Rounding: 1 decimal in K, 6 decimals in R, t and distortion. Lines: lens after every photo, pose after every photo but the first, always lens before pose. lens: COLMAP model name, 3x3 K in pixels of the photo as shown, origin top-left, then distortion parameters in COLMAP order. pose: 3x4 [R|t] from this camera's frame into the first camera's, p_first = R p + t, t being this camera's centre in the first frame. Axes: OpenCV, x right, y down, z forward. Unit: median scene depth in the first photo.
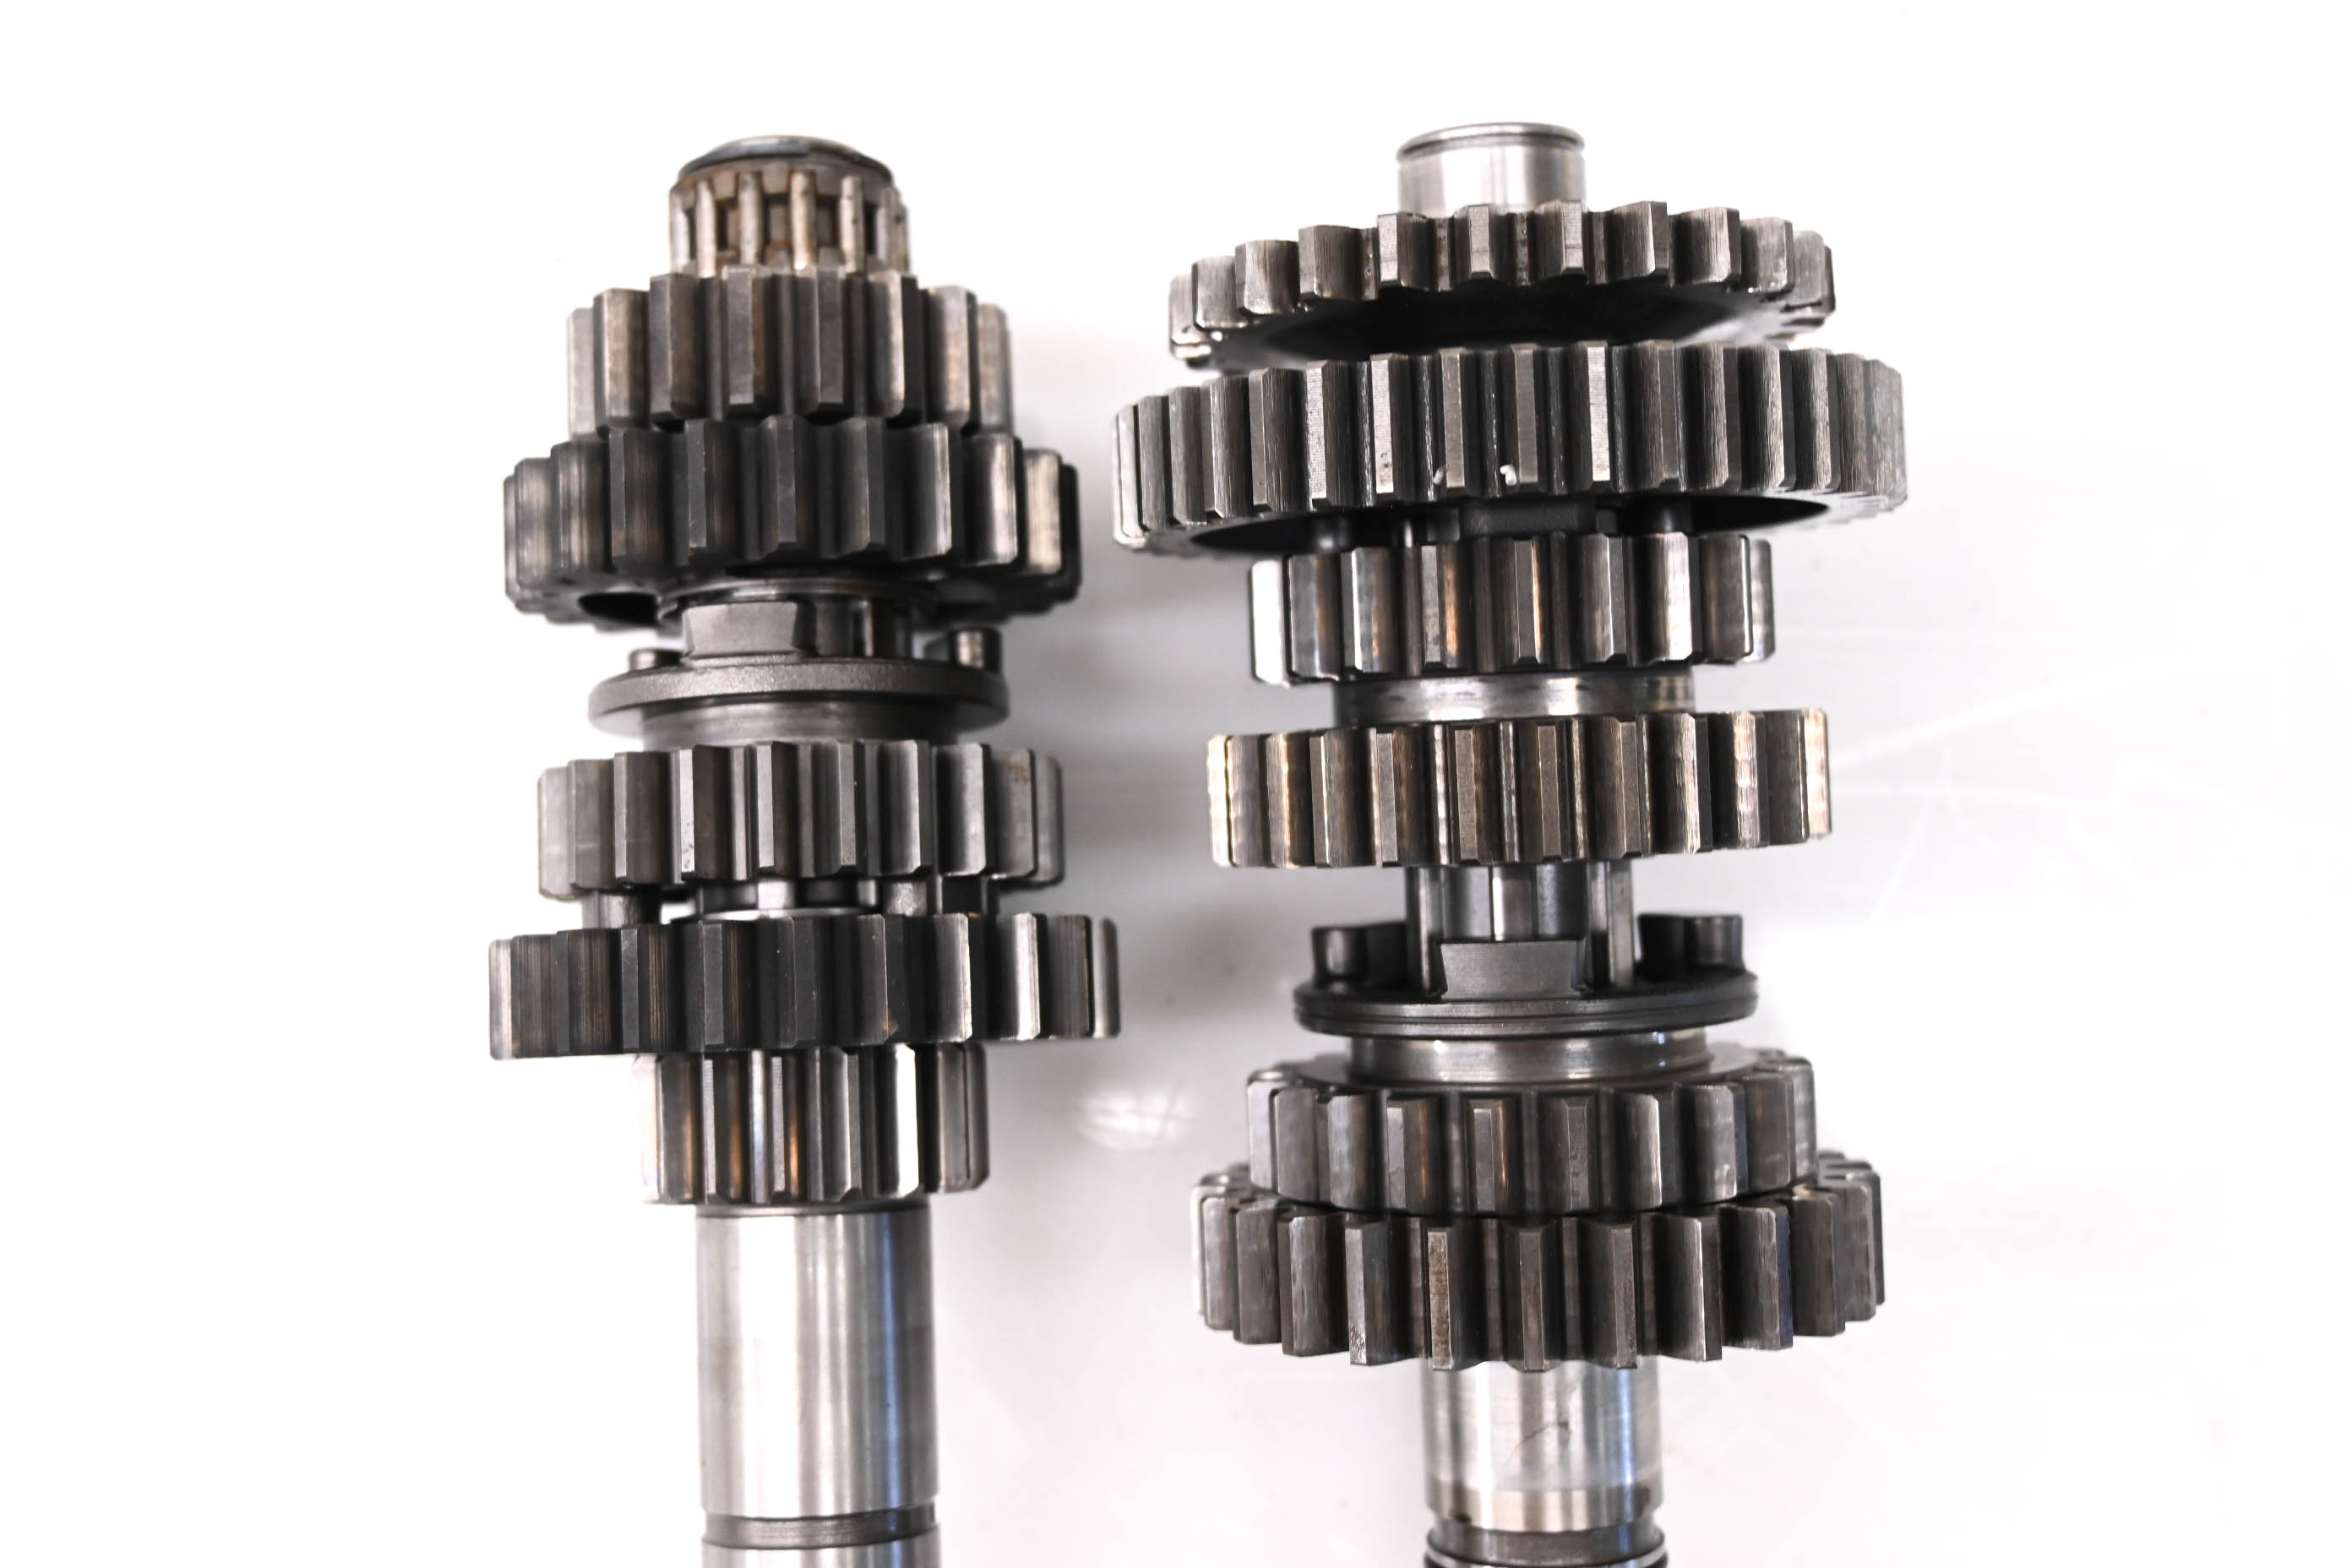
lens RADIAL K [[2779.7, 0, 1178.0], [0, 2779.7, 783.6], [0, 0, 1]] dist [0.010179, 0.000000]
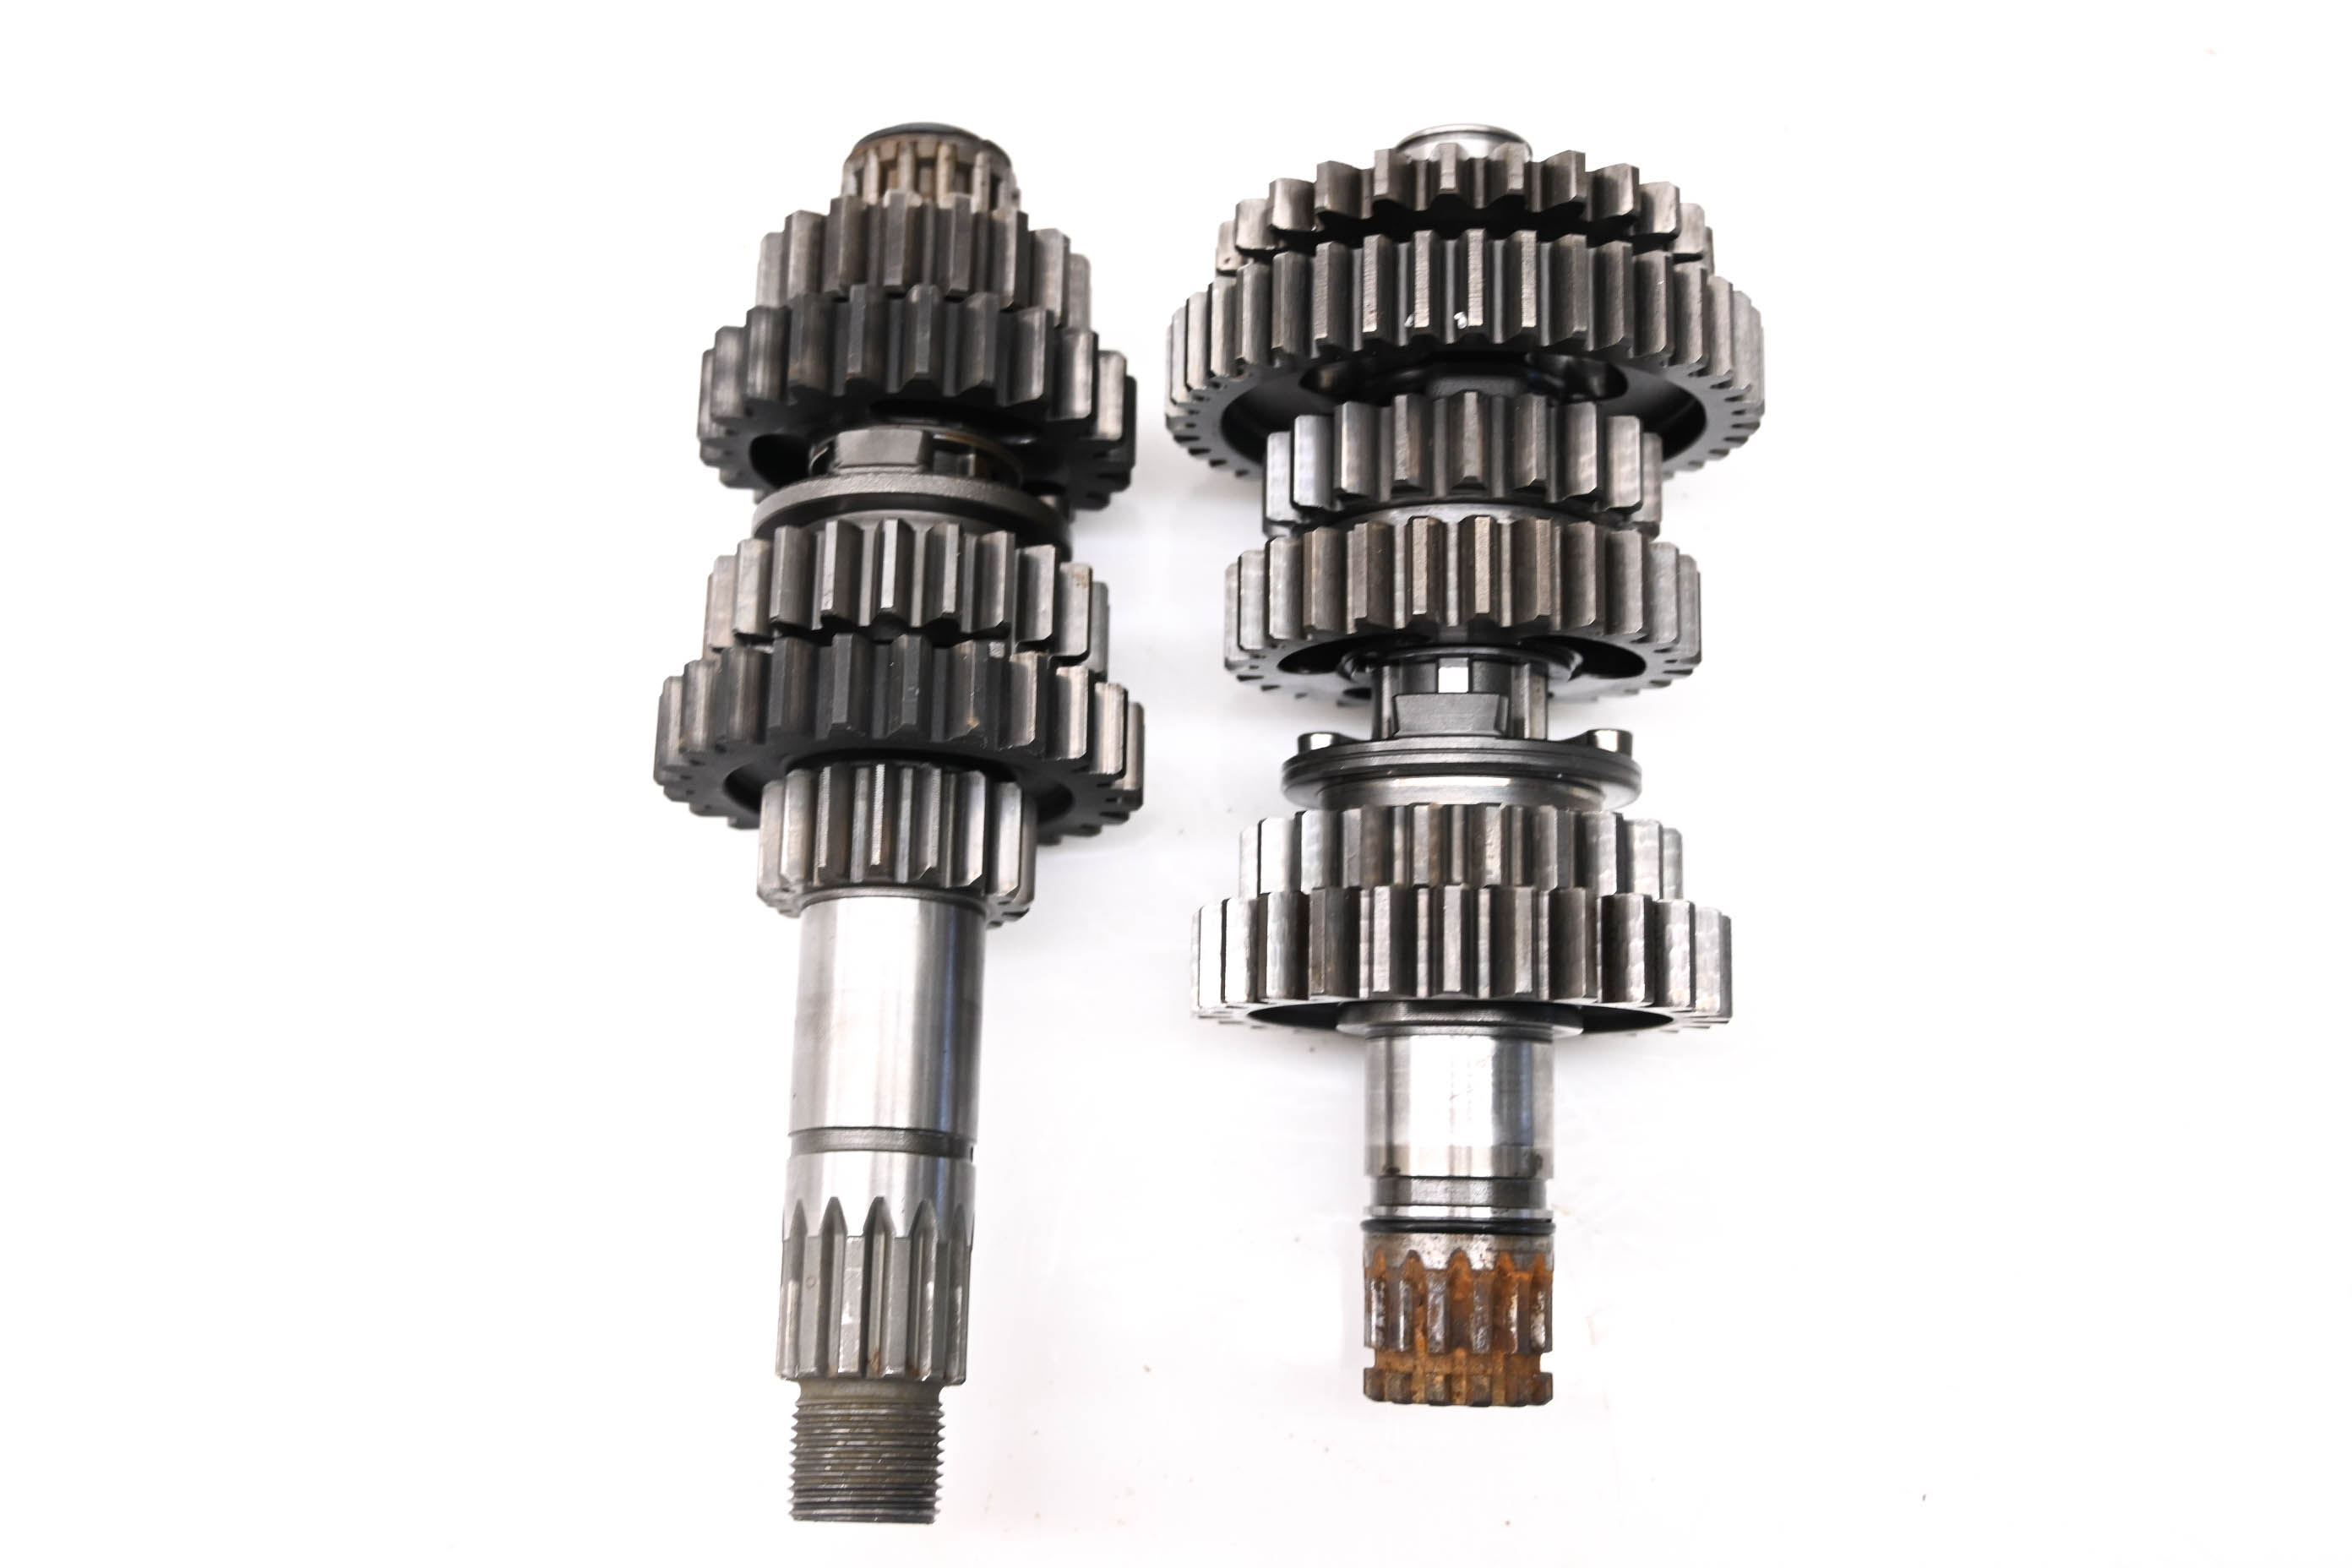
lens RADIAL K [[2641.7, 0, 1175.1], [0, 2641.7, 784.2], [0, 0, 1]] dist [0.004056, 0.000000]
pose [[0.998168, 0.059792, -0.009234, 0.004563], [-0.060495, 0.984431, -0.165032, 0.300652], [-0.000777, 0.165288, 0.986245, -0.211774]]
